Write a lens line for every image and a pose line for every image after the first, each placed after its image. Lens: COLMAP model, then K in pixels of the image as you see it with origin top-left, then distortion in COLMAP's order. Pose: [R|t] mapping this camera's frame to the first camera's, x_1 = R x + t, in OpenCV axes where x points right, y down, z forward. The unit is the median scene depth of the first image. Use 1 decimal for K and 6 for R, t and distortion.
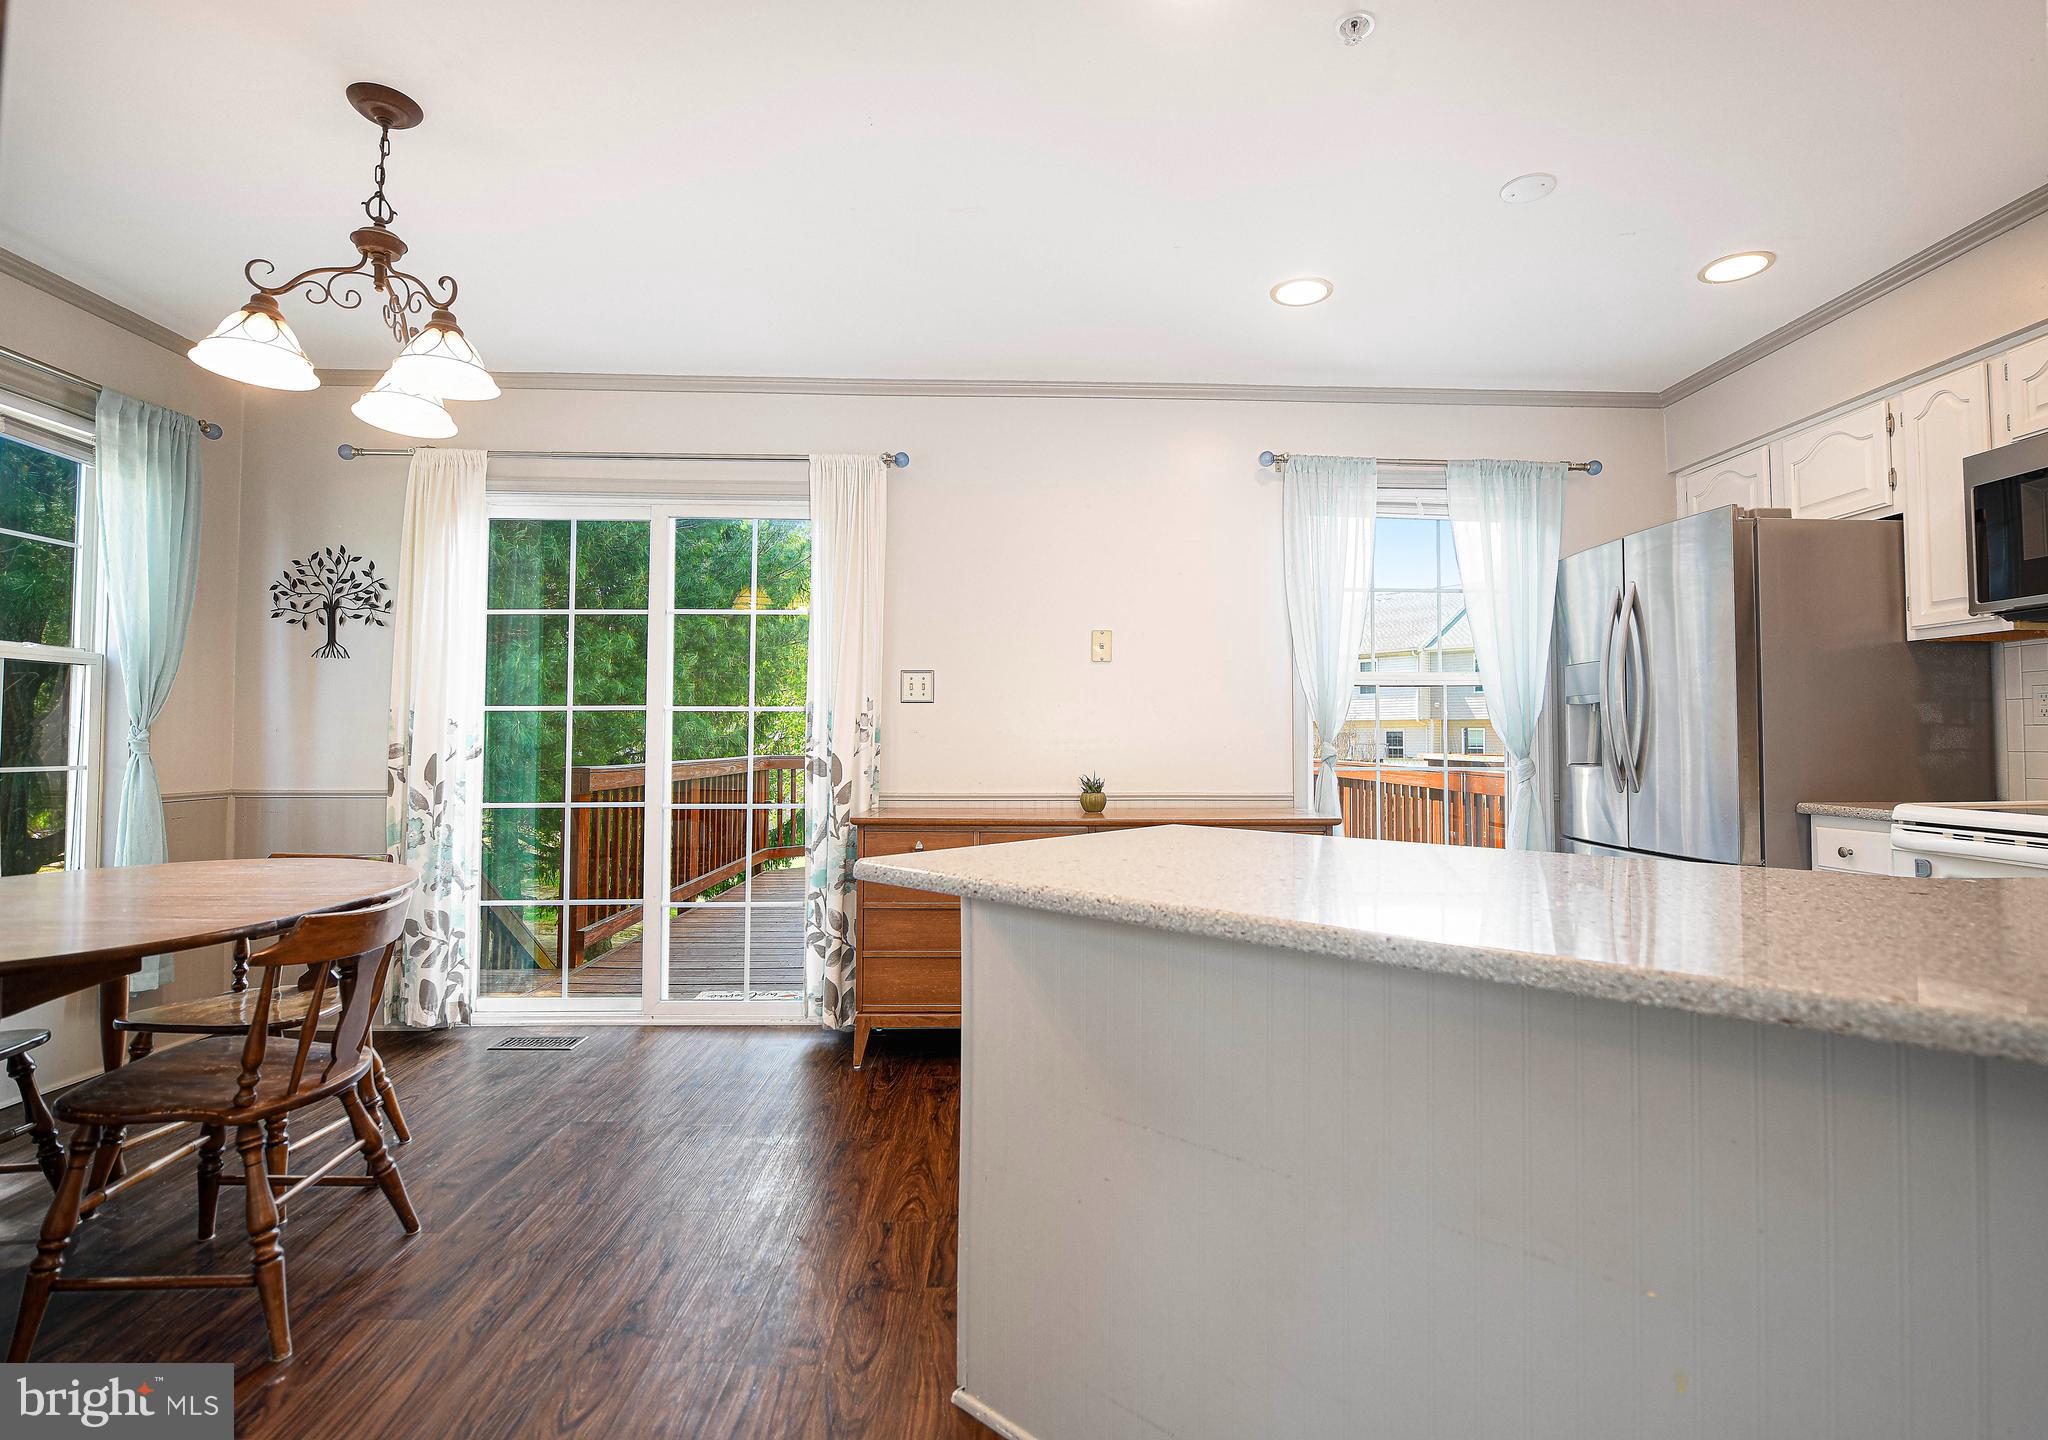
lens RADIAL K [[953.6, 0, 1051.0], [0, 953.6, 704.8], [0, 0, 1]] dist [-0.002003, -0.007146]
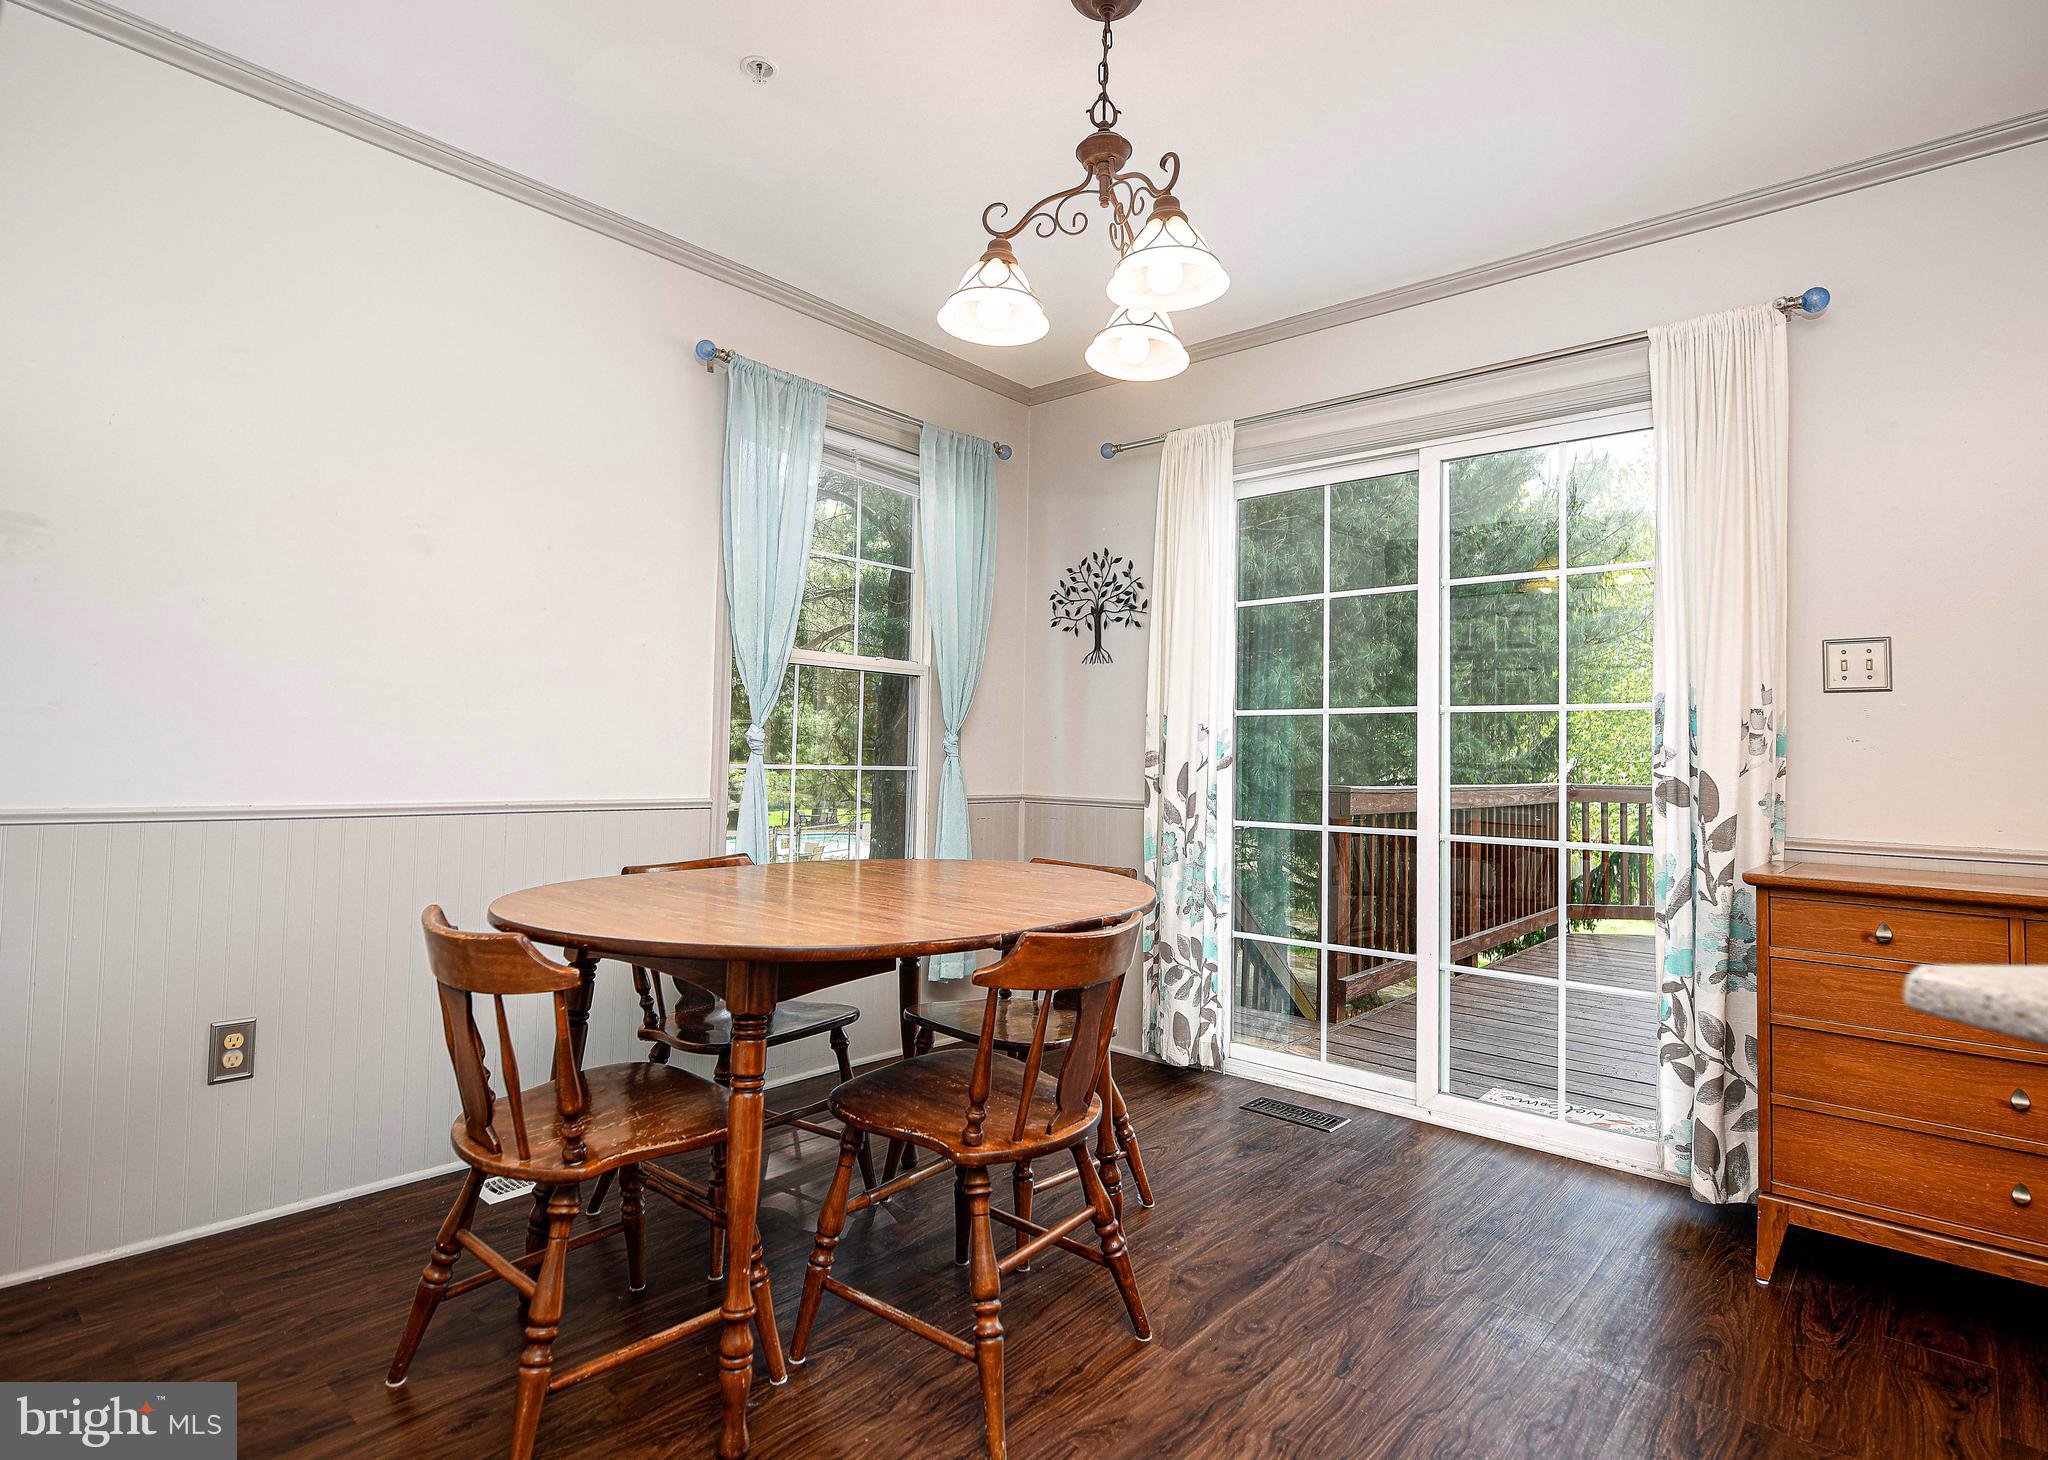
lens RADIAL K [[1060.5, 0, 1010.4], [0, 1060.5, 704.4], [0, 0, 1]] dist [-0.000500, -0.014203]
pose [[0.723258, -0.021276, -0.690250, -0.072025], [0.004272, 0.999644, -0.026336, 0.022525], [0.690565, 0.016099, 0.723091, 0.155343]]
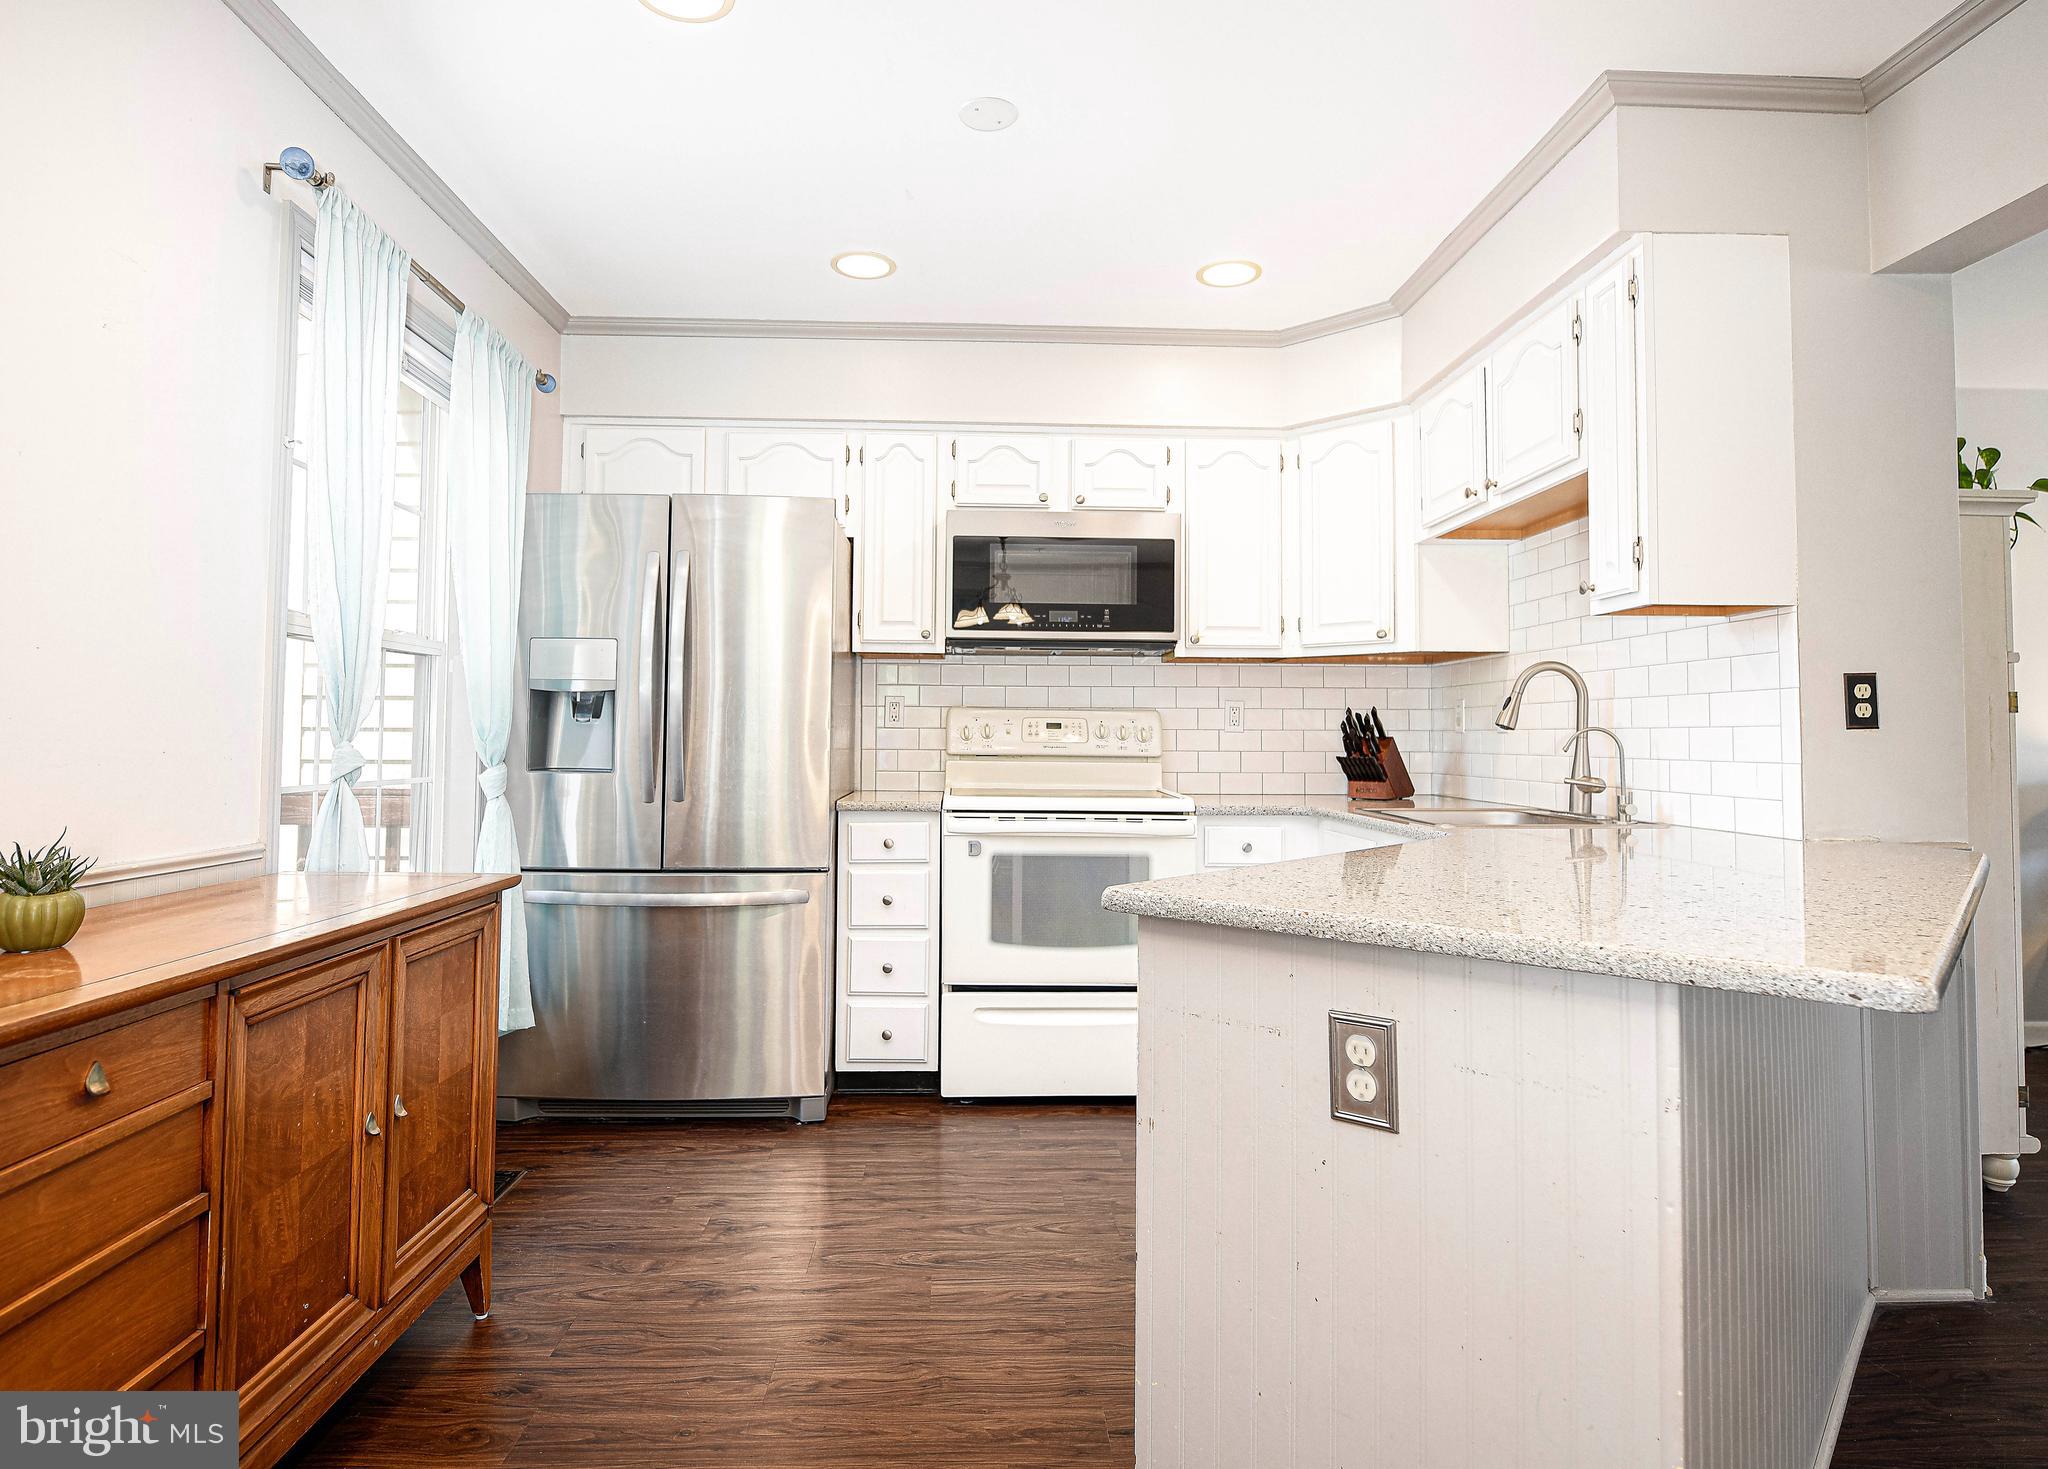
lens RADIAL K [[1153.3, 0, 1008.8], [0, 1153.3, 690.9], [0, 0, 1]] dist [-0.004842, -0.001227]
pose [[0.005293, 0.041637, 0.999119, -0.372234], [-0.041398, 0.998285, -0.041383, 0.022436], [-0.999129, -0.041142, 0.007008, 0.659525]]
